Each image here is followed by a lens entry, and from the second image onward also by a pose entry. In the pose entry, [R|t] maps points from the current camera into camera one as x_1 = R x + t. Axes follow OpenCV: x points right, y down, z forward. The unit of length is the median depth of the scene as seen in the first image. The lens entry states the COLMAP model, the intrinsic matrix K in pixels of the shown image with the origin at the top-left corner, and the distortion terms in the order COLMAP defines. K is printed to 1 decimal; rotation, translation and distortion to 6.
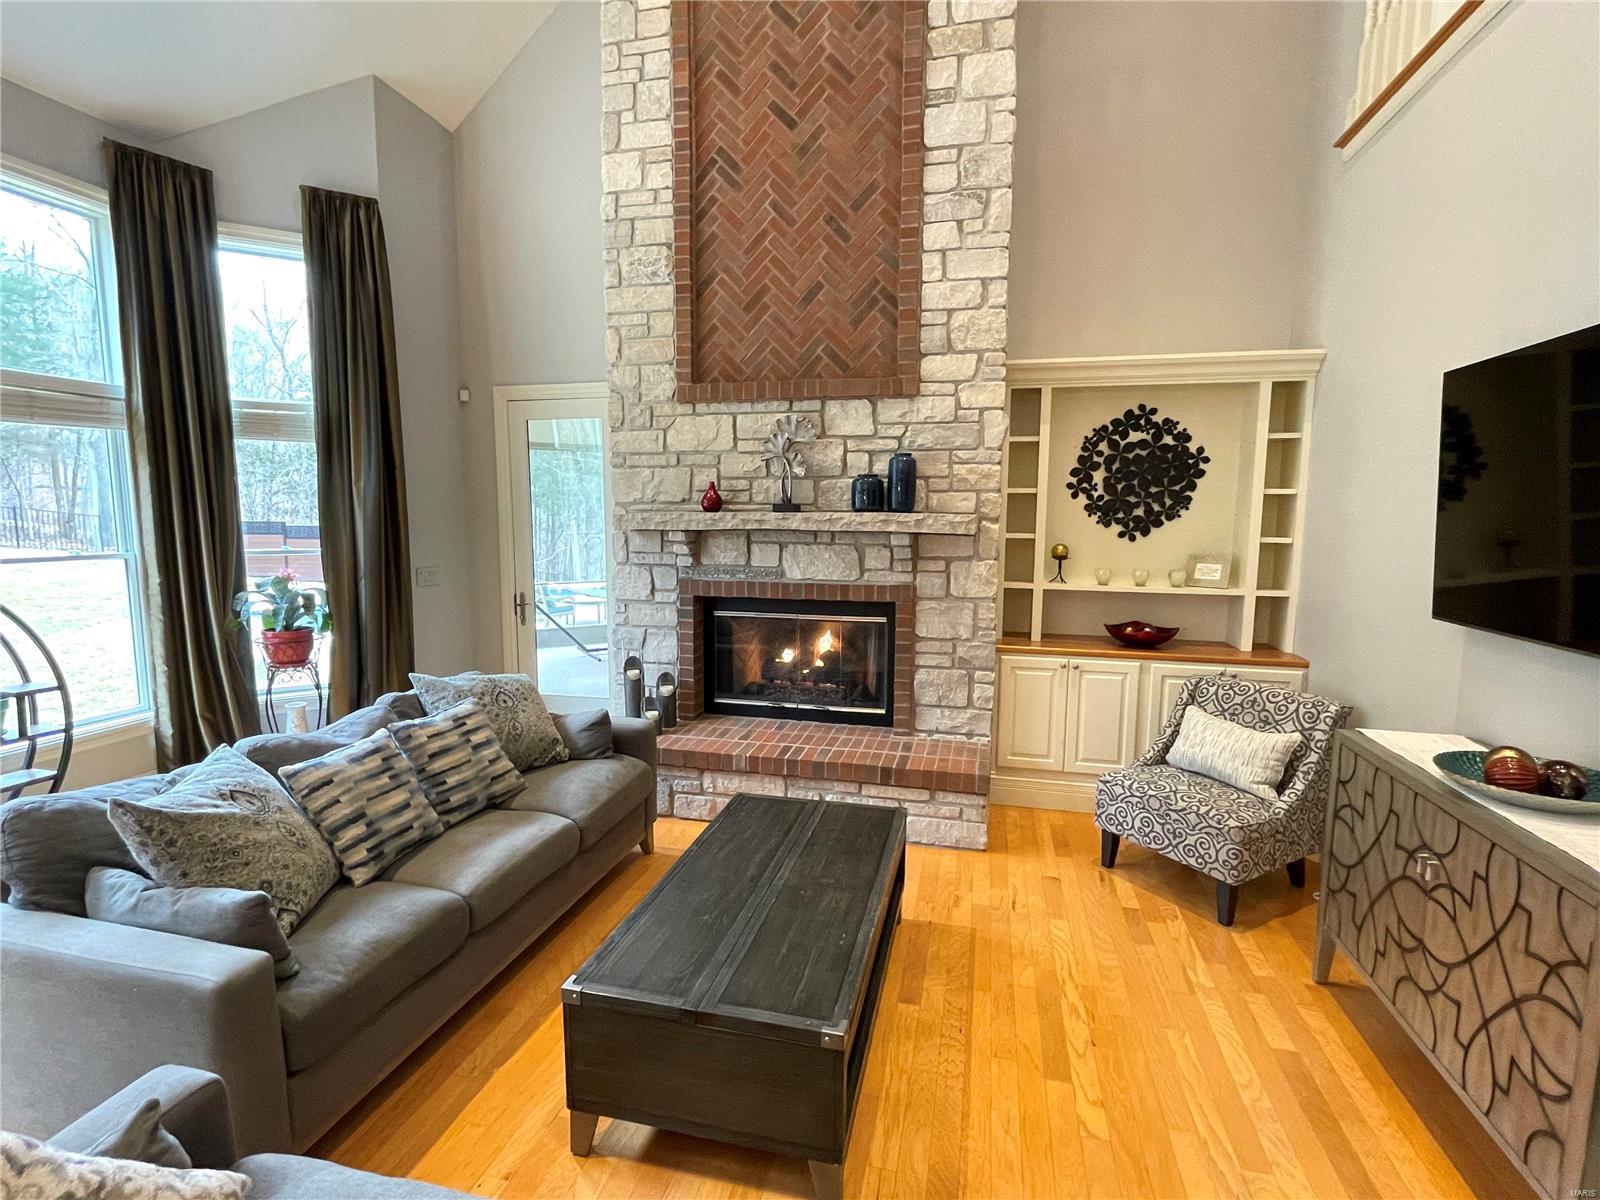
lens RADIAL K [[751.4, 0, 803.3], [0, 751.4, 602.1], [0, 0, 1]] dist [-0.004874, -0.000230]
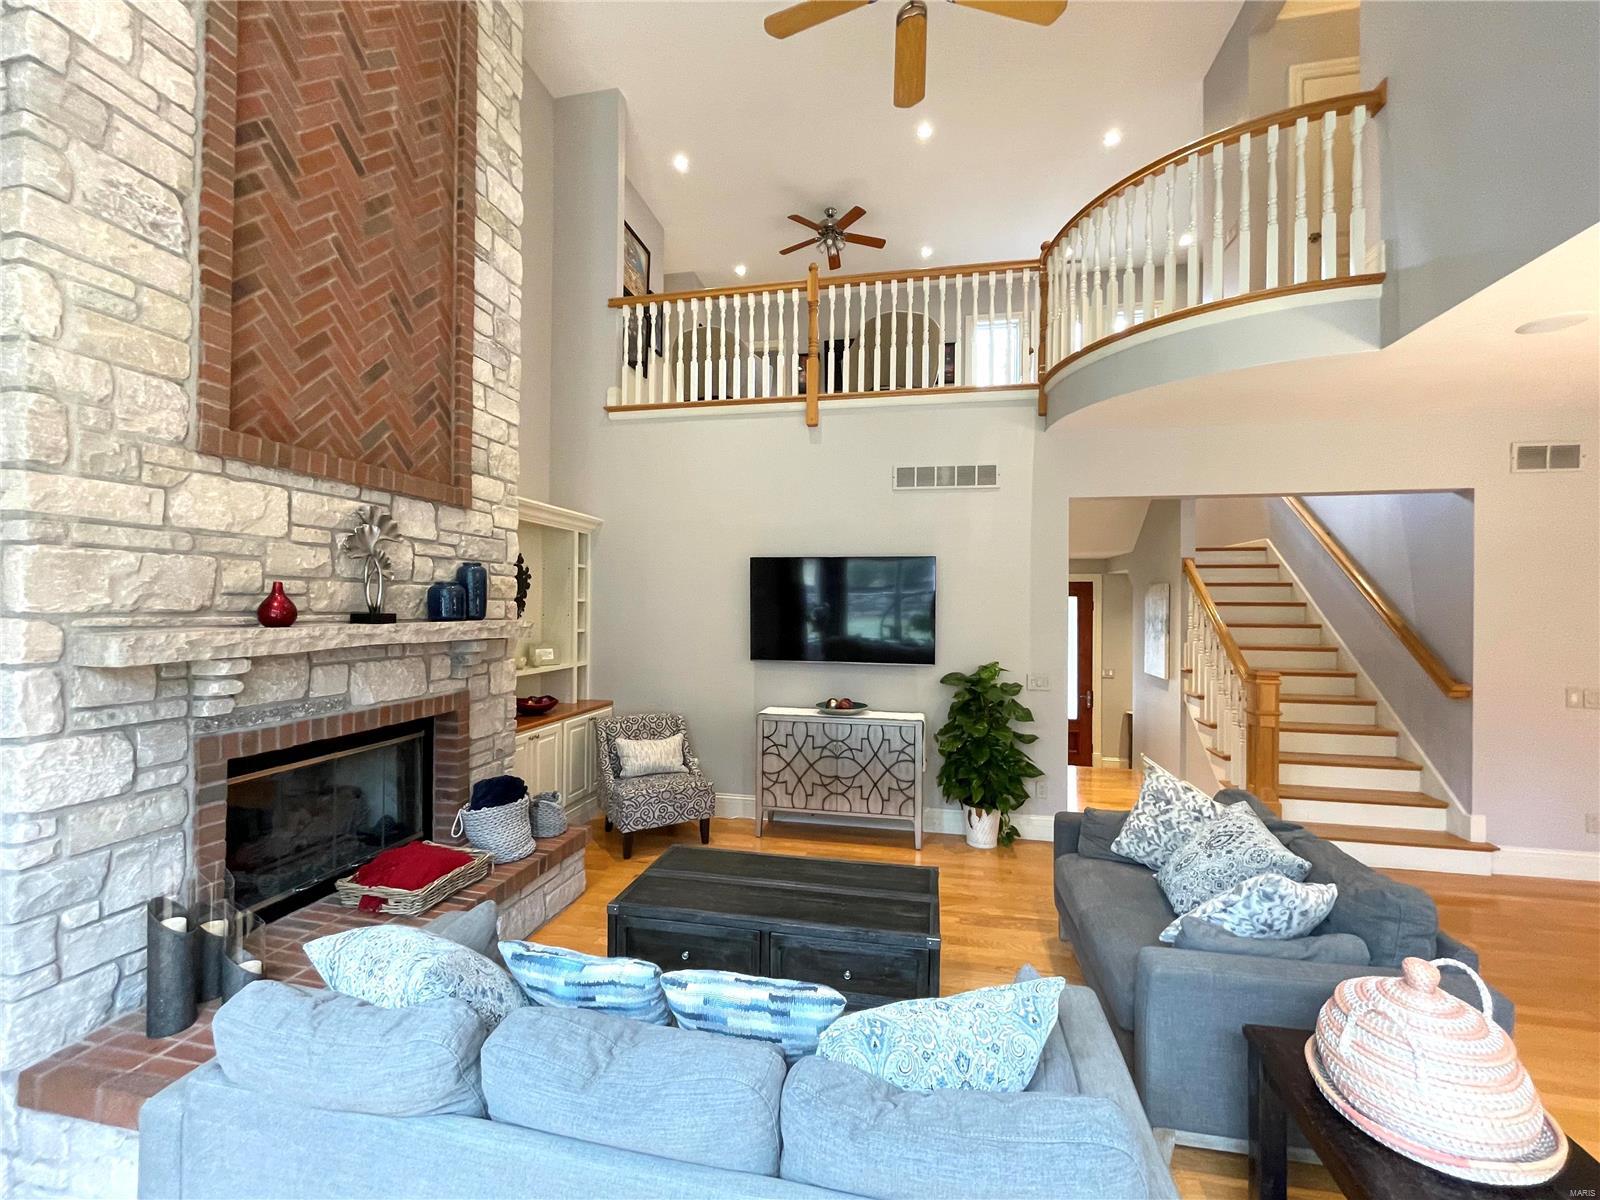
lens RADIAL K [[645.7, 0, 802.3], [0, 645.7, 599.8], [0, 0, 1]] dist [-0.001865, -0.000145]
pose [[-0.034280, 0.002982, 0.999408, -0.736016], [0.108123, 0.994137, 0.000742, -0.095023], [-0.993546, 0.108084, -0.034401, 0.560008]]
